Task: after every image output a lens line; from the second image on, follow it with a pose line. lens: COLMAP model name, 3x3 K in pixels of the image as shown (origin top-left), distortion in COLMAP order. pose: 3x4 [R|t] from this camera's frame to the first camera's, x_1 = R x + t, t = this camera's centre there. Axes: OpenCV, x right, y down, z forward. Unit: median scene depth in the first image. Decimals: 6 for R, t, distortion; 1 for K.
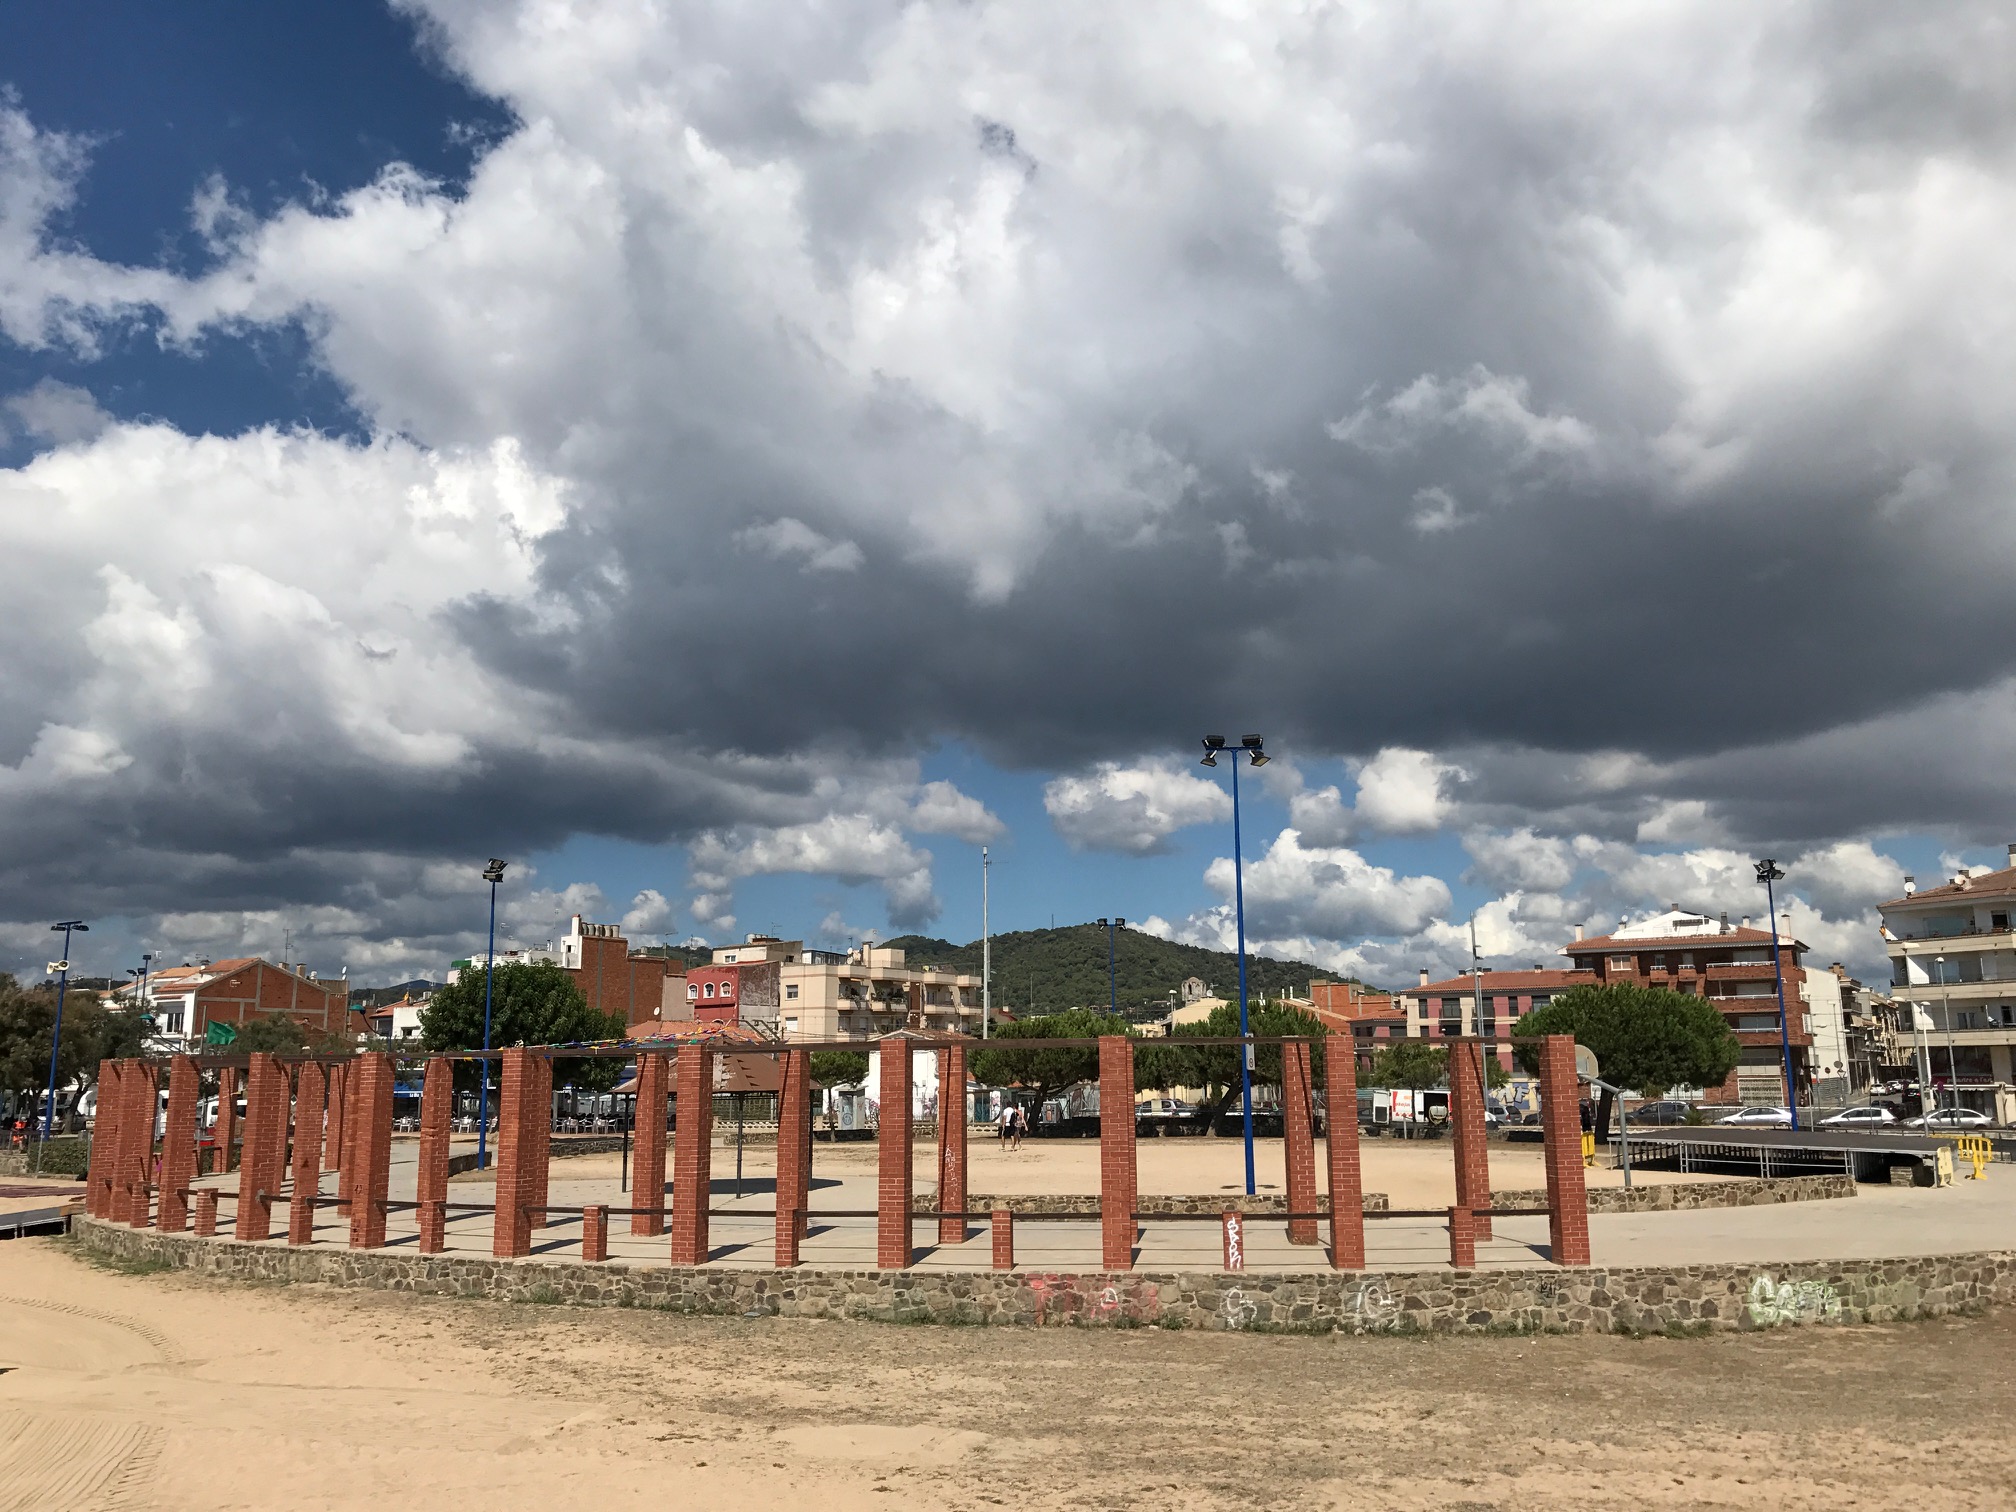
lens RADIAL K [[1640.5, 0, 1008.0], [0, 1640.5, 756.0], [0, 0, 1]] dist [0.065179, -0.085351]
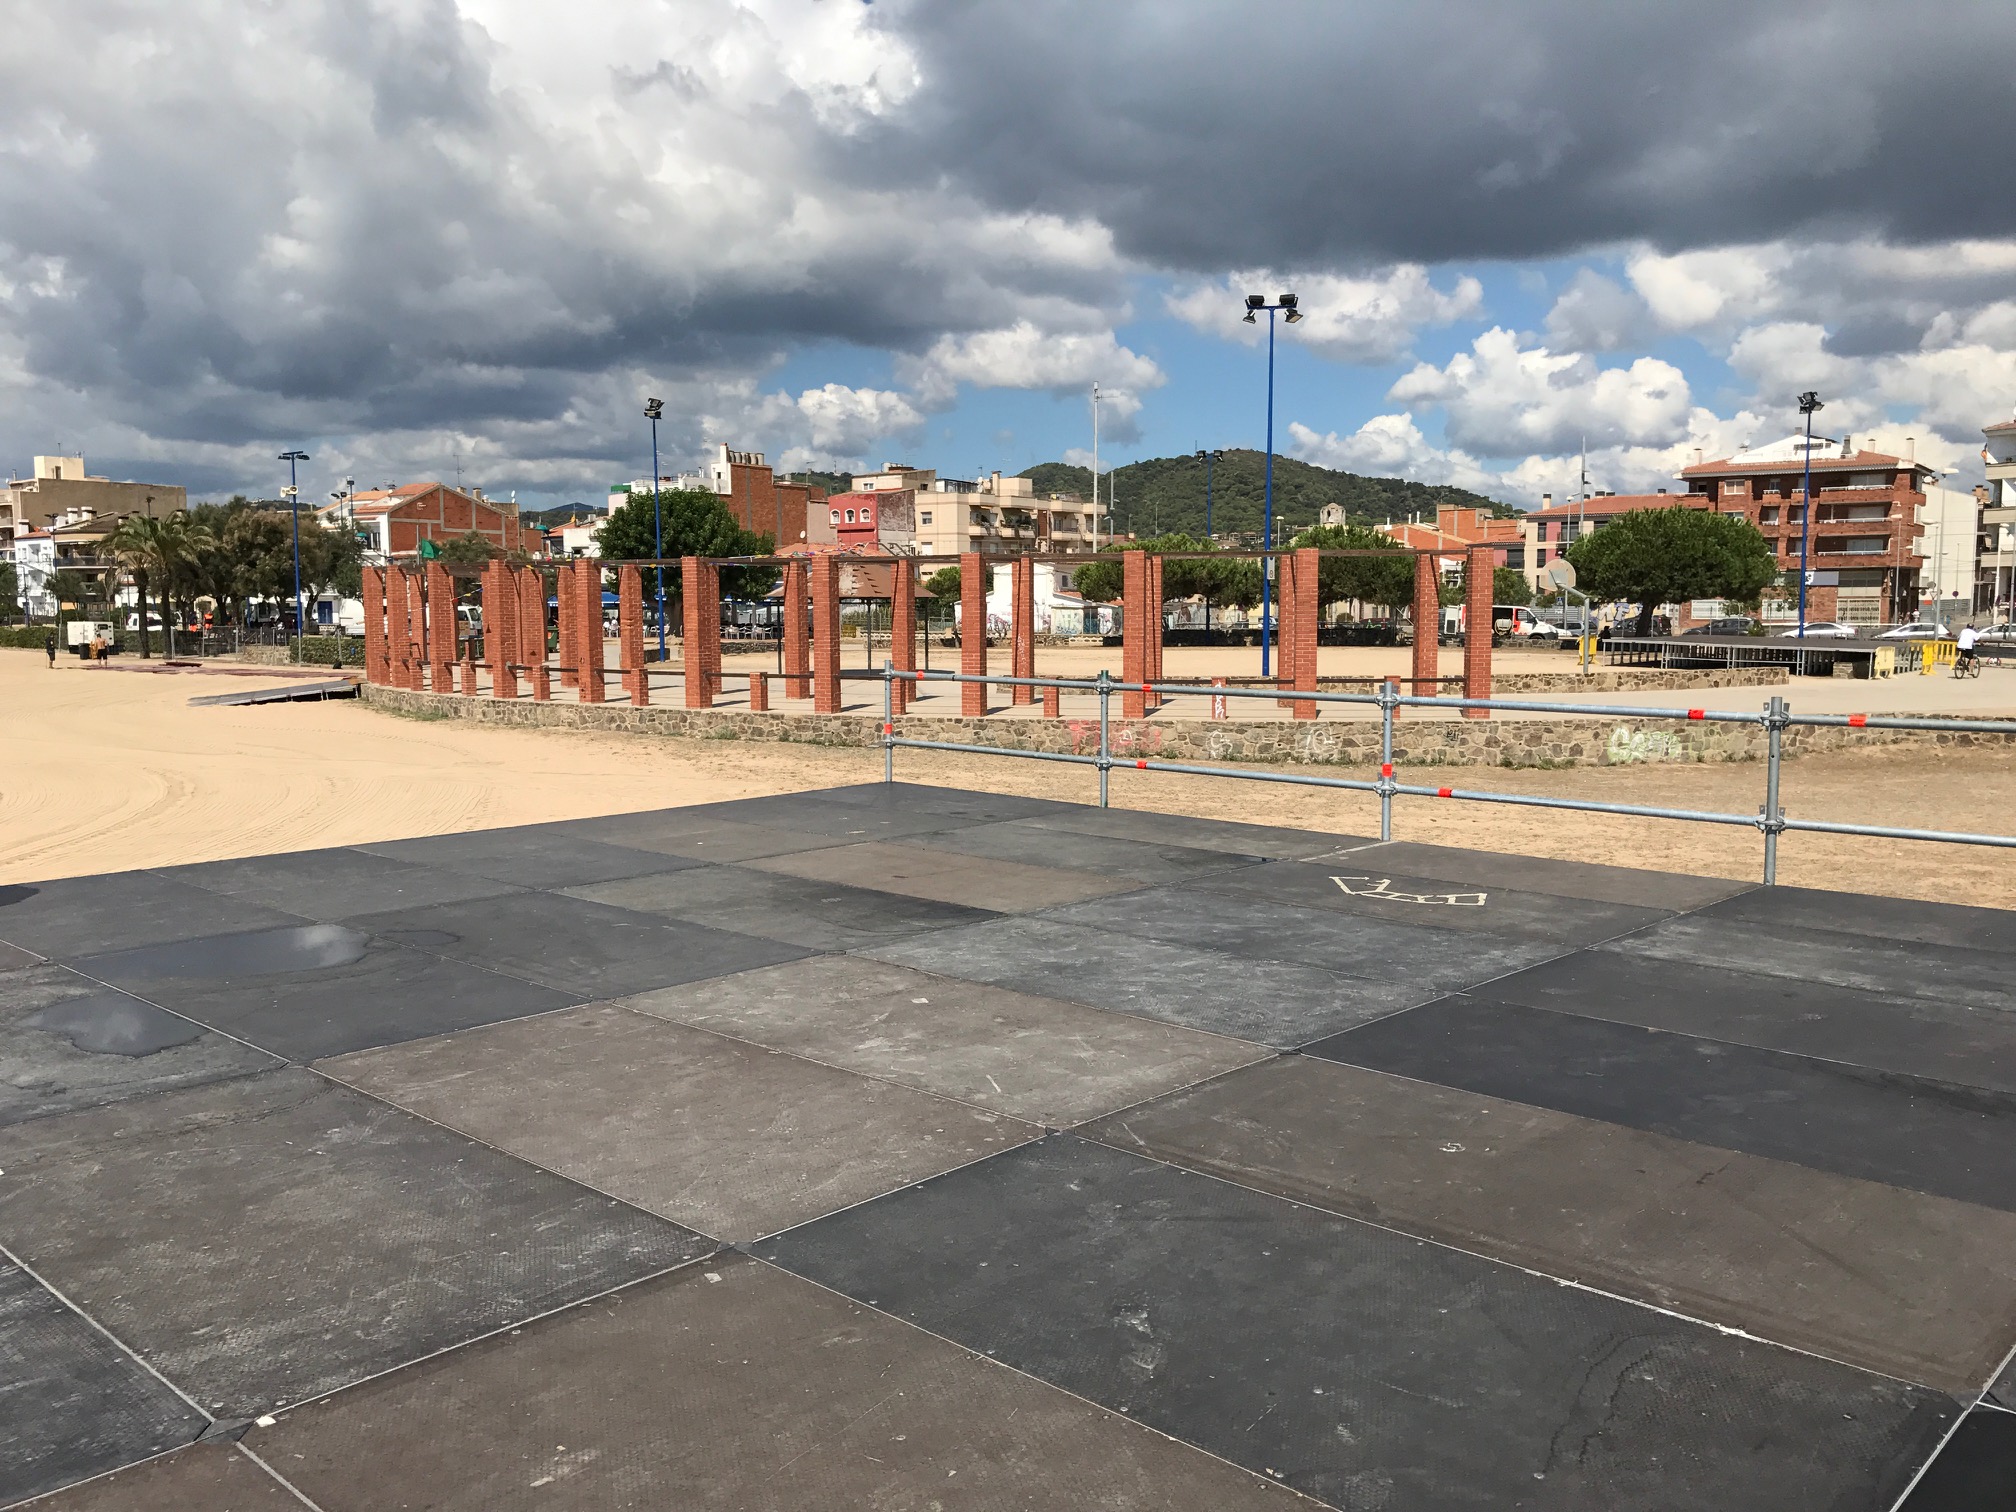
lens RADIAL K [[1640.5, 0, 1008.0], [0, 1640.5, 756.0], [0, 0, 1]] dist [0.065179, -0.085351]
pose [[0.996271, 0.014232, -0.085097, 0.031968], [0.010357, 0.959443, 0.281712, -0.018183], [0.085655, -0.281543, 0.955718, -0.131689]]
